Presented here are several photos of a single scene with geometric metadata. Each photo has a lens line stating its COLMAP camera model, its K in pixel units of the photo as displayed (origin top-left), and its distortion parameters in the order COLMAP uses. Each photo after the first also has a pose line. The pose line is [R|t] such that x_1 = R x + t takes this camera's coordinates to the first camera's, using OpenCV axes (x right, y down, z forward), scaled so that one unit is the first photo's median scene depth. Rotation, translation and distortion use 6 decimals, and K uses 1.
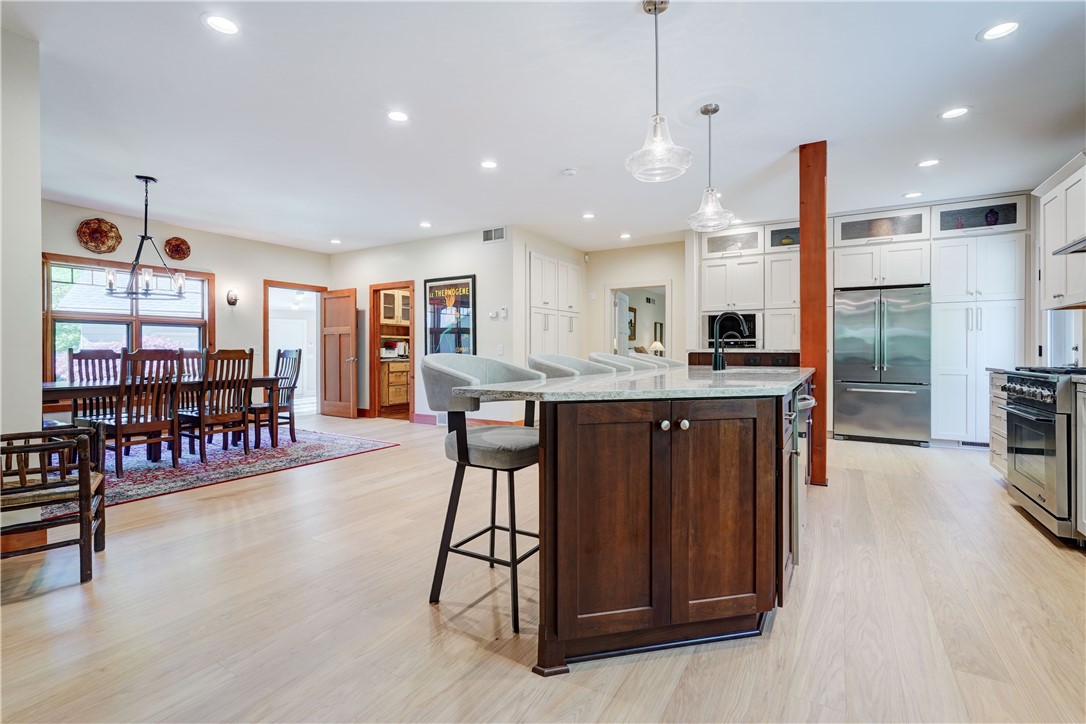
lens RADIAL K [[485.1, 0, 542.7], [0, 485.1, 356.0], [0, 0, 1]] dist [-0.015421, 0.007285]
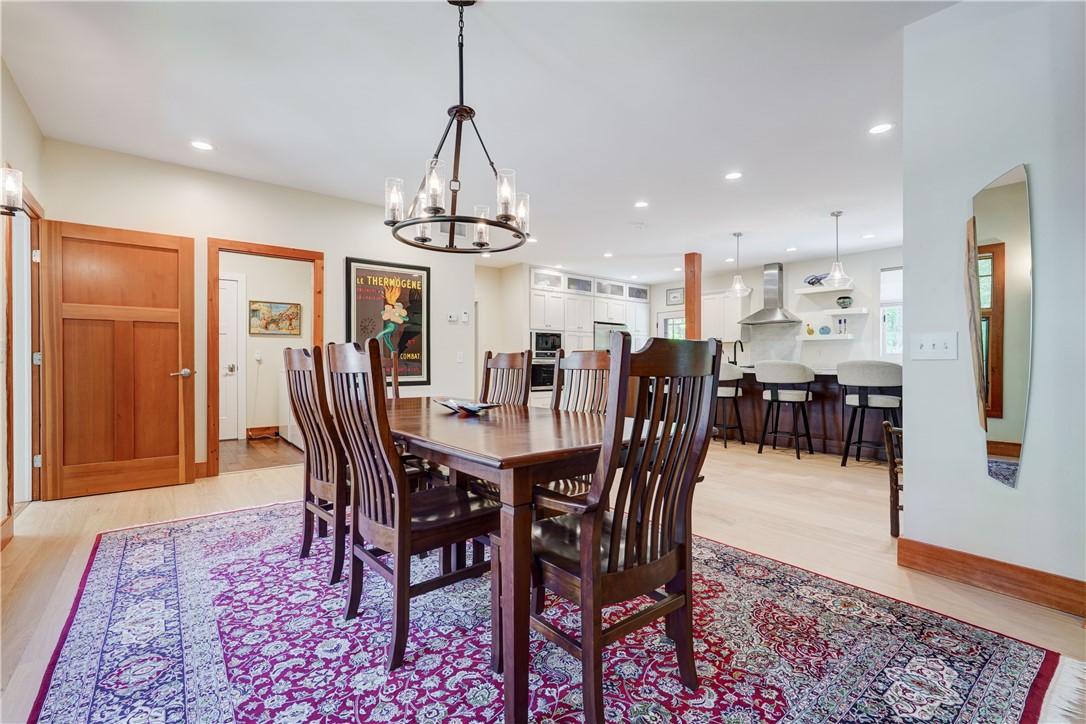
lens RADIAL K [[485.1, 0, 541.0], [0, 485.1, 357.7], [0, 0, 1]] dist [-0.015421, 0.007285]
pose [[0.336204, 0.007031, 0.941763, -1.010231], [0.009540, 0.999895, -0.010871, -0.001167], [-0.941741, 0.012639, 0.336101, 0.627762]]
